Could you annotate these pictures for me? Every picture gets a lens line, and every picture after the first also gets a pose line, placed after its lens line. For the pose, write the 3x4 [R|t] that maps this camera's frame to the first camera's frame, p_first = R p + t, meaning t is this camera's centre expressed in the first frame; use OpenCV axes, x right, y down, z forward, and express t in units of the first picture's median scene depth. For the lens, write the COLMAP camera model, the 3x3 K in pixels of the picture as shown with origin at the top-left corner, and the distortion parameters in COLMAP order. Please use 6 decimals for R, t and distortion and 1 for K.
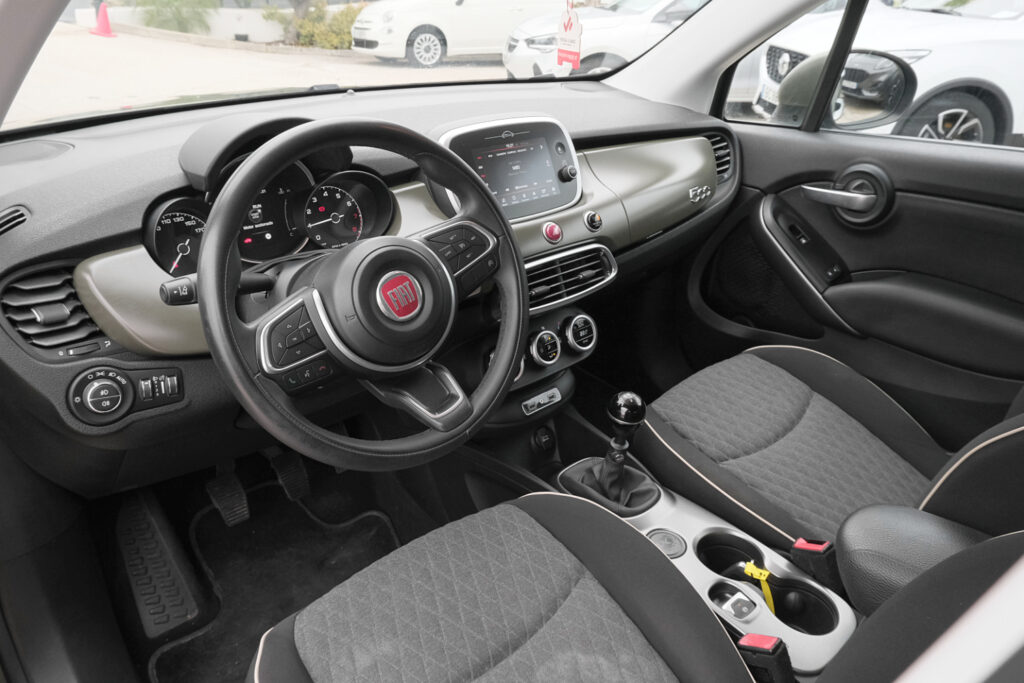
lens RADIAL K [[755.0, 0, 512.1], [0, 755.0, 335.1], [0, 0, 1]] dist [-0.001675, 0.012319]
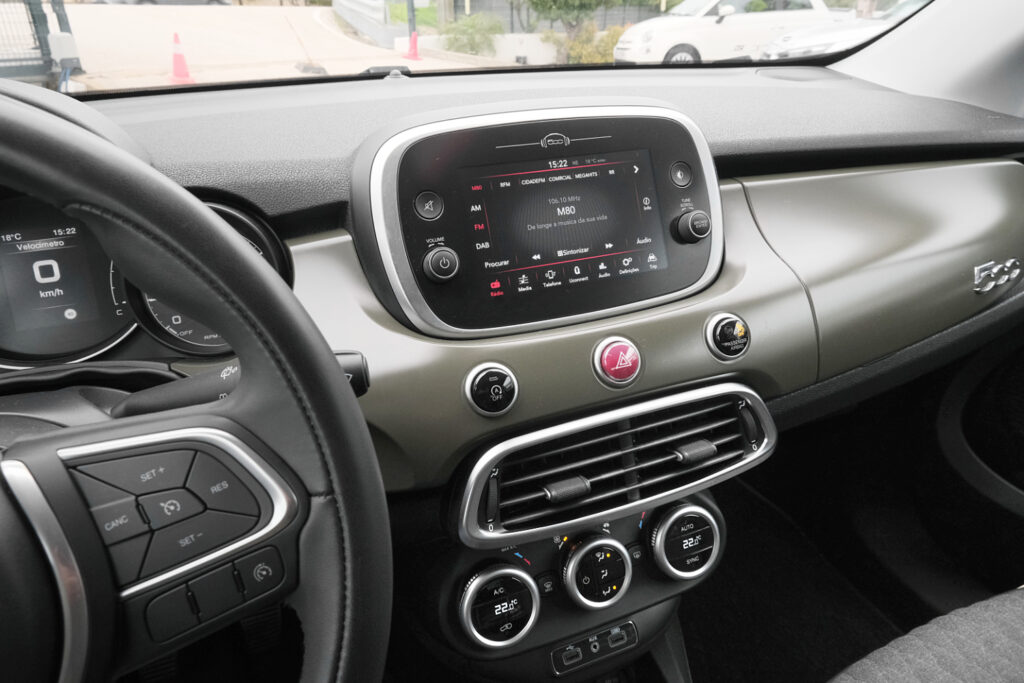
lens RADIAL K [[650.7, 0, 510.5], [0, 650.7, 335.2], [0, 0, 1]] dist [-0.010428, 0.008084]
pose [[0.934334, 0.127157, -0.332945, 0.107141], [-0.119880, 0.991883, 0.042399, -0.141820], [0.335633, 0.000299, 0.941993, 0.543016]]
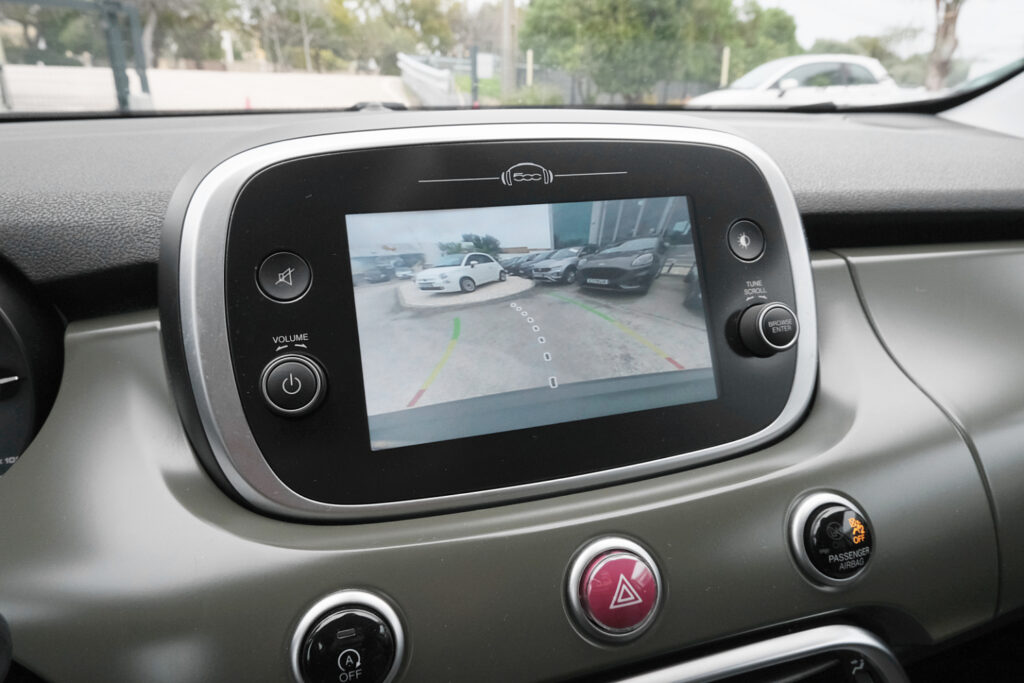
lens RADIAL K [[650.7, 0, 507.6], [0, 650.7, 334.6], [0, 0, 1]] dist [-0.010428, 0.008084]
pose [[0.897248, 0.137991, -0.419410, 0.085773], [-0.170908, 0.984402, -0.041746, -0.176241], [0.407107, 0.109137, 0.906837, 0.705872]]
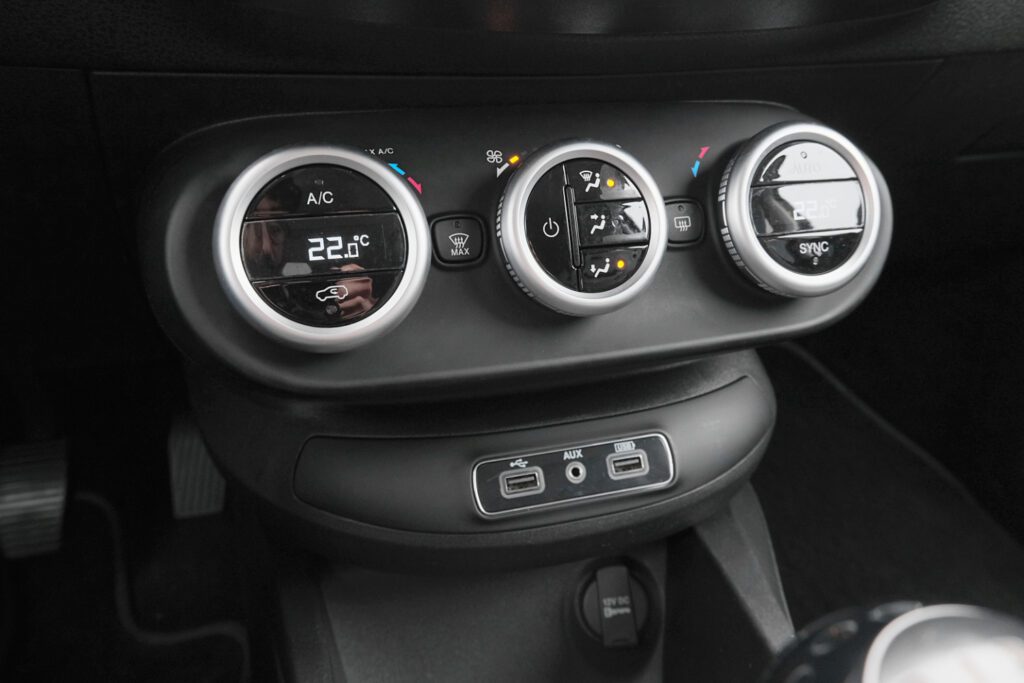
lens RADIAL K [[806.0, 0, 513.4], [0, 806.0, 338.5], [0, 0, 1]] dist [0.006914, 0.002201]
pose [[0.904374, 0.186363, -0.383898, 0.110851], [-0.191659, 0.981148, 0.024794, 0.042586], [0.381281, 0.051155, 0.923043, 0.746241]]
